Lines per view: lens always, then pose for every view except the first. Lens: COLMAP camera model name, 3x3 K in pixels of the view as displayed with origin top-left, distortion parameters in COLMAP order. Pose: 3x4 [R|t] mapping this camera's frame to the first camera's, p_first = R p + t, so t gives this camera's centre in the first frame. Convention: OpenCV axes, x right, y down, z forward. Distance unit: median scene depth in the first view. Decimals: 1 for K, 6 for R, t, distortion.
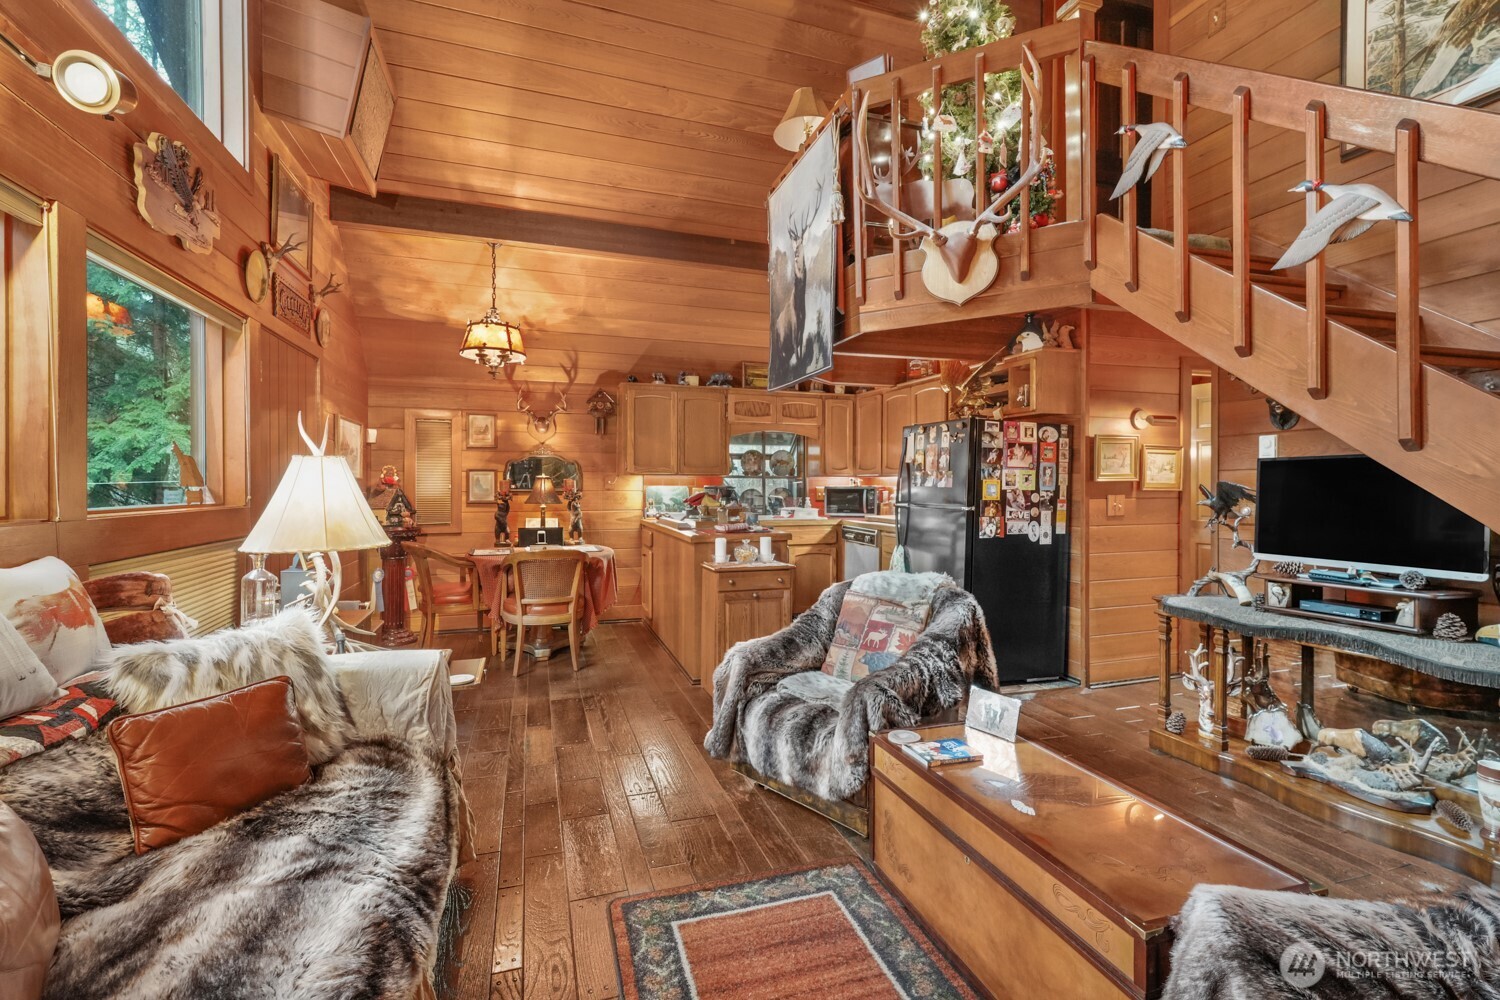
lens RADIAL K [[658.3, 0, 747.9], [0, 658.3, 494.8], [0, 0, 1]] dist [0.000649, 0.000579]
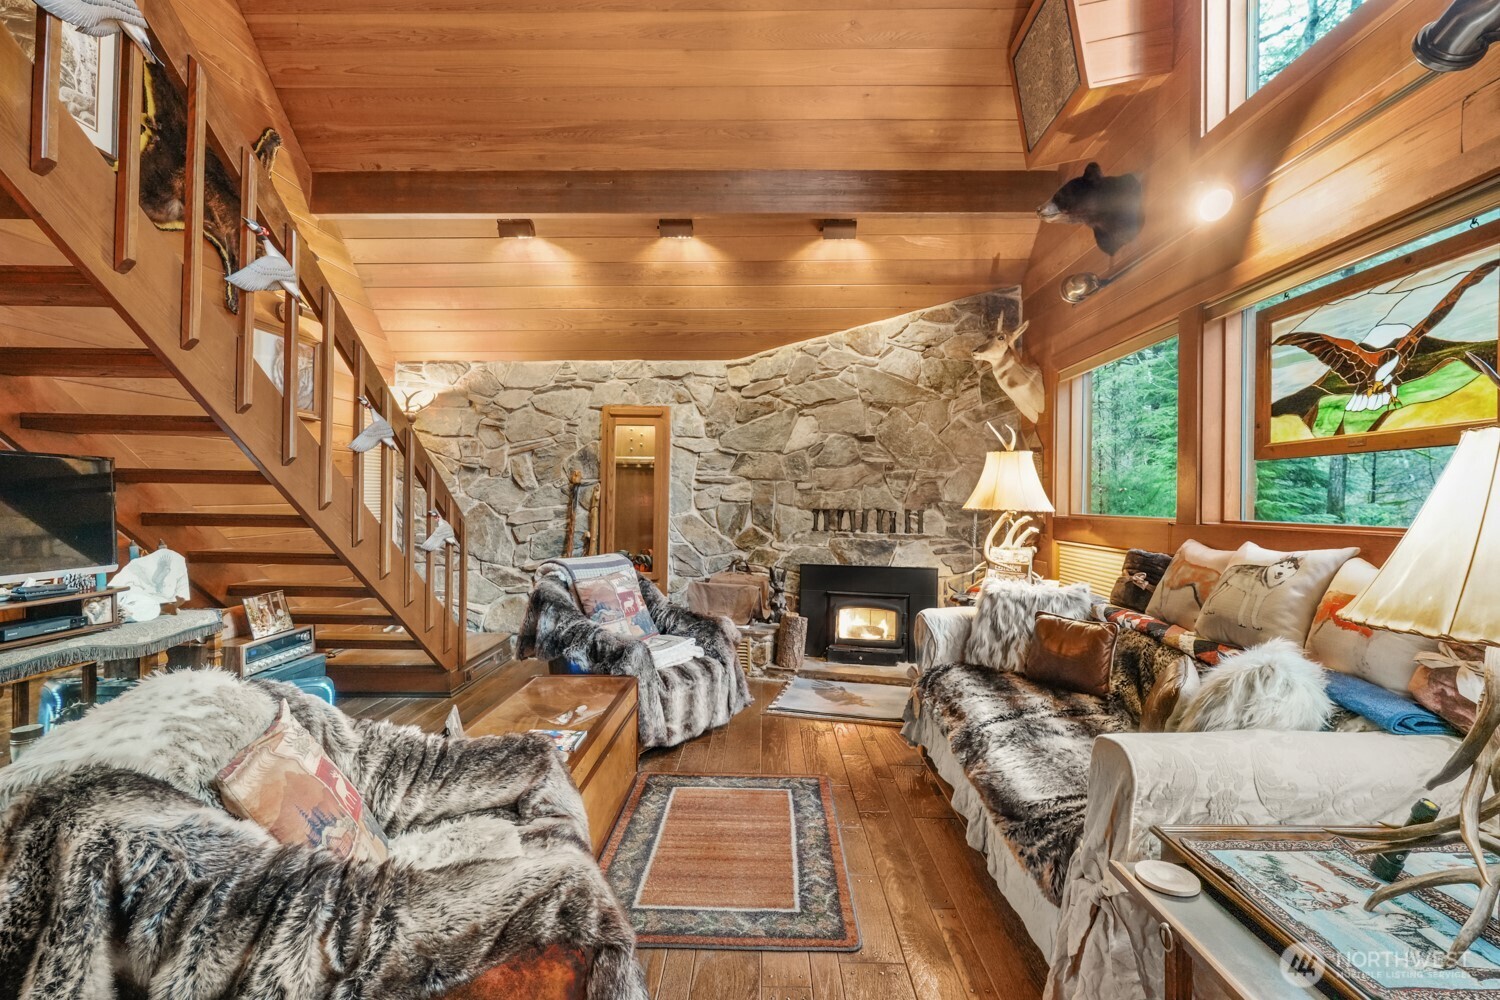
lens RADIAL K [[662.5, 0, 750.1], [0, 662.5, 499.1], [0, 0, 1]] dist [-0.000662, 0.000479]
pose [[-0.943615, -0.010229, 0.330888, -0.226441], [-0.007877, 0.999933, 0.008448, -0.010014], [-0.330952, 0.005365, -0.943632, 1.188769]]
